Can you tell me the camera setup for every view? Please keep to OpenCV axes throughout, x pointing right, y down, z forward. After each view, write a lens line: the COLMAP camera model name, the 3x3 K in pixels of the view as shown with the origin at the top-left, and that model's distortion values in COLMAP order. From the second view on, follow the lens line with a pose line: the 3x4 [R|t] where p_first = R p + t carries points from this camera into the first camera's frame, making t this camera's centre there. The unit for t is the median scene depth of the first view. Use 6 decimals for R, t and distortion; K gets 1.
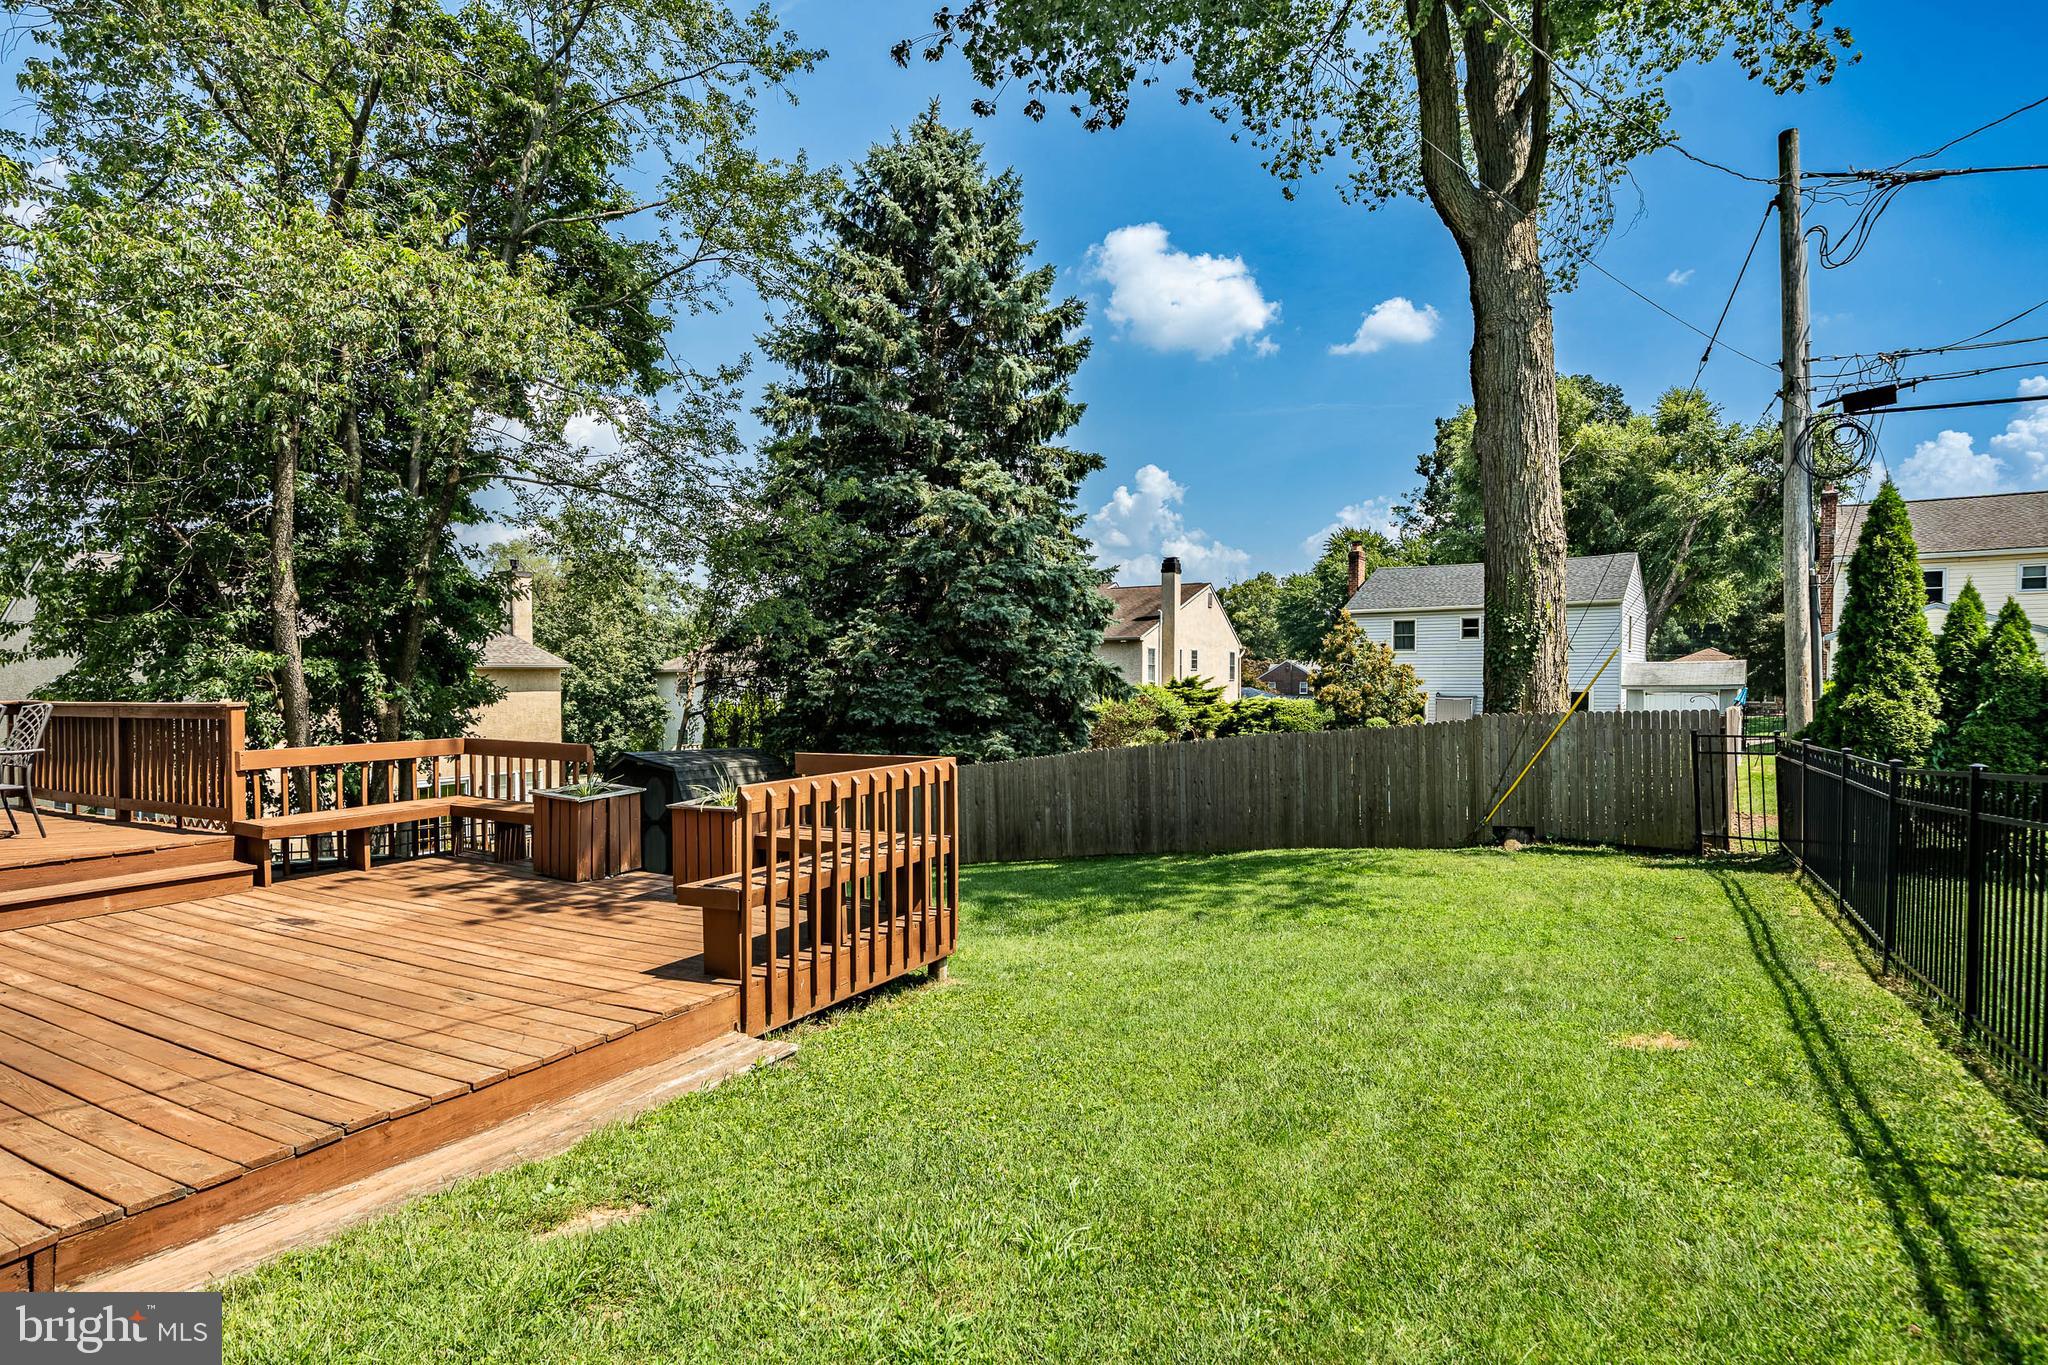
lens RADIAL K [[1071.1, 0, 1000.7], [0, 1071.1, 709.0], [0, 0, 1]] dist [-0.010674, 0.002837]
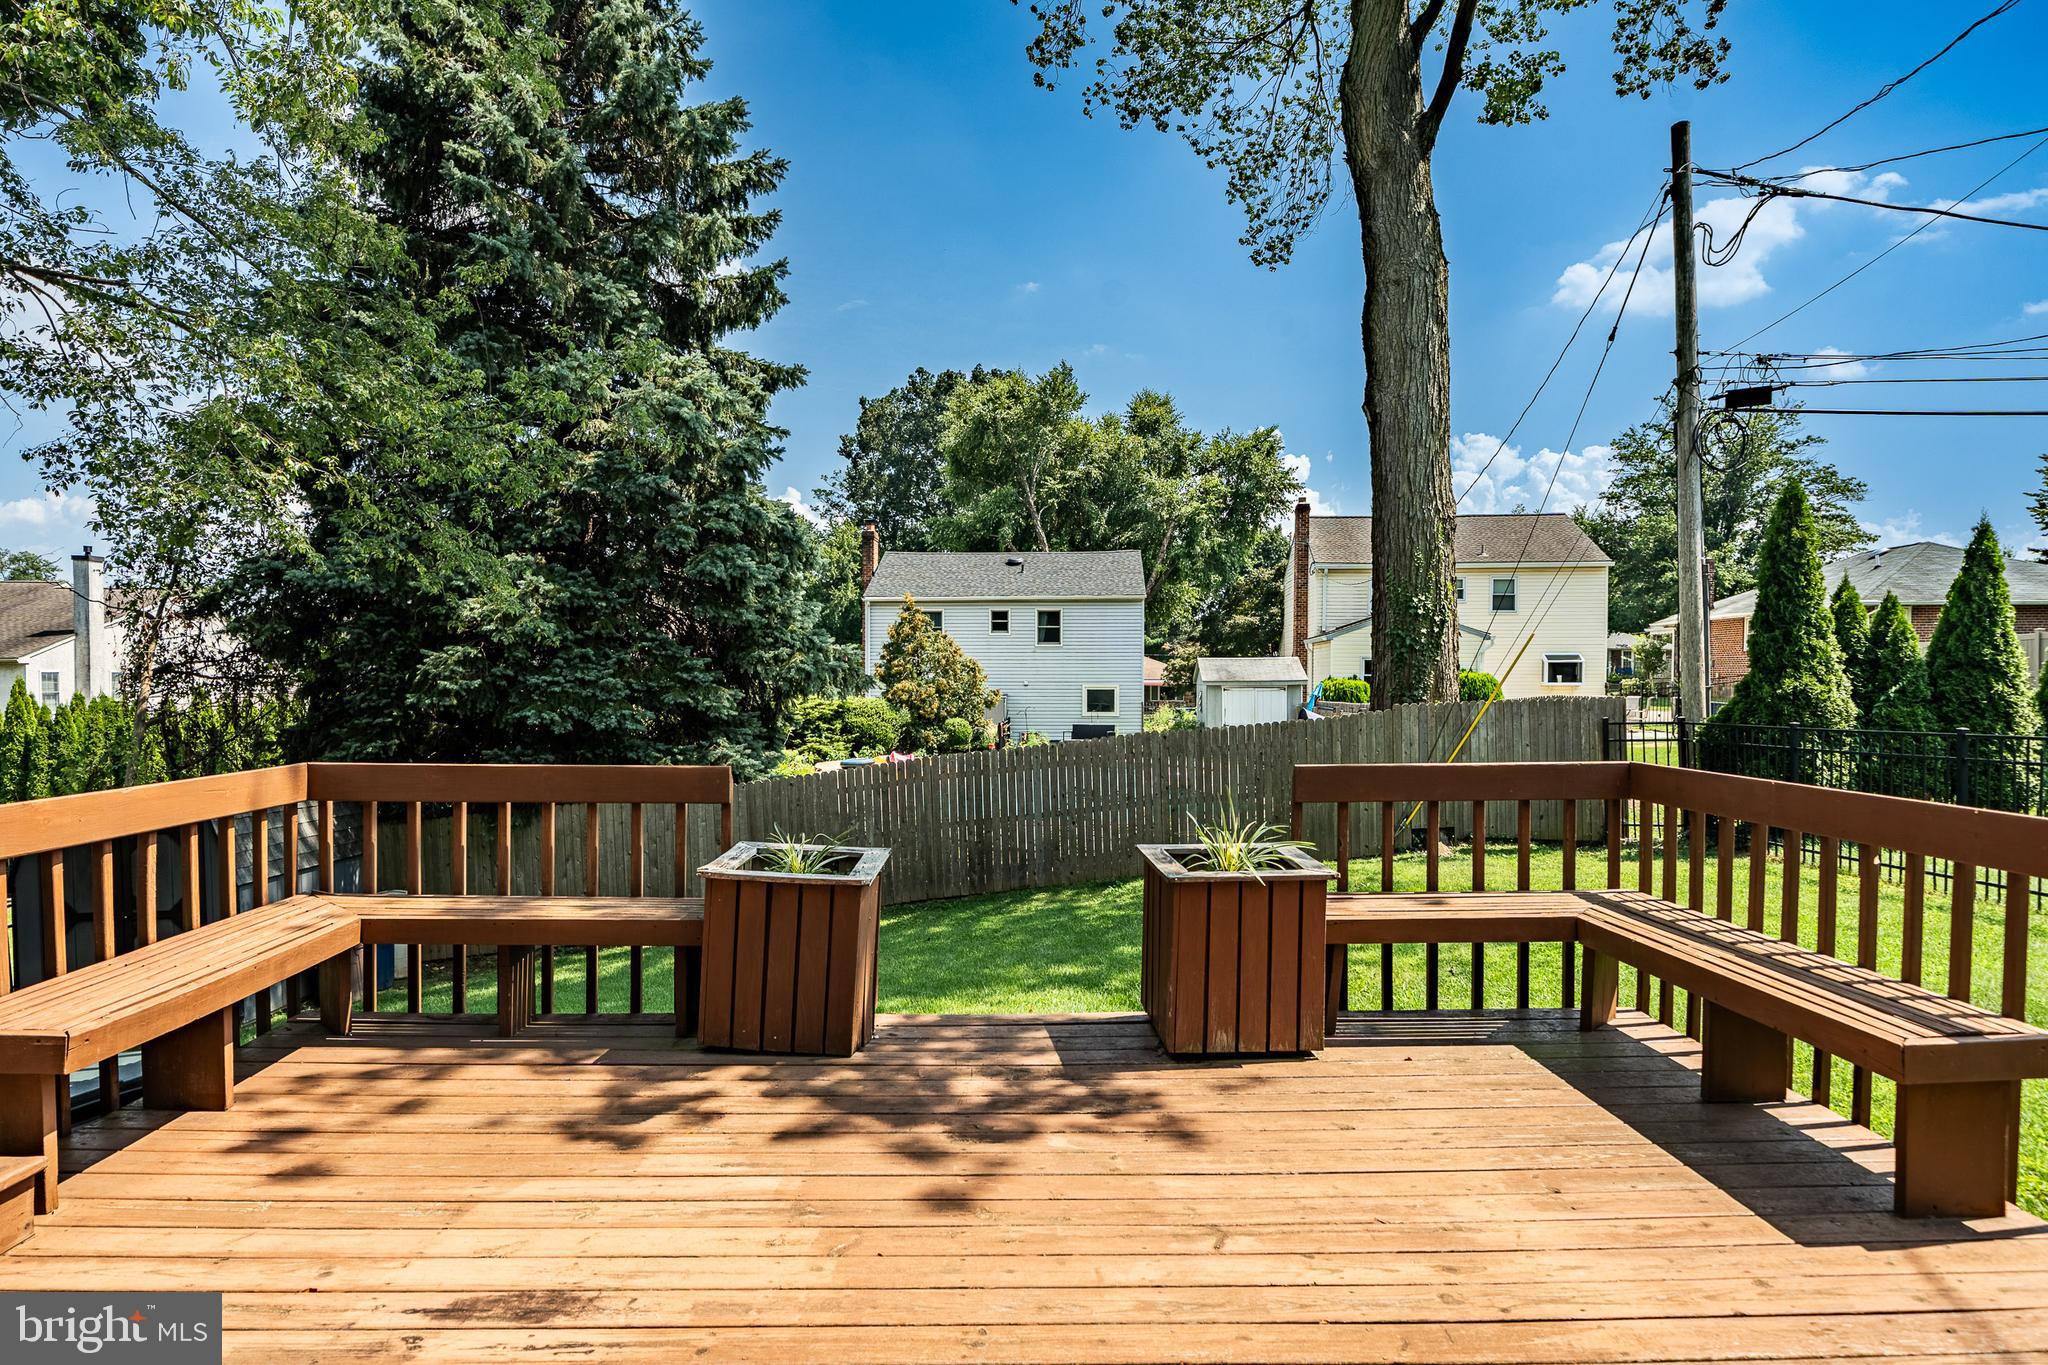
lens RADIAL K [[1225.3, 0, 984.7], [0, 1225.3, 713.1], [0, 0, 1]] dist [-0.015074, -0.000068]
pose [[0.856642, -0.010268, 0.515809, -0.329186], [0.011168, 0.999937, 0.001359, 0.006147], [-0.515791, 0.004597, 0.856702, 0.271474]]
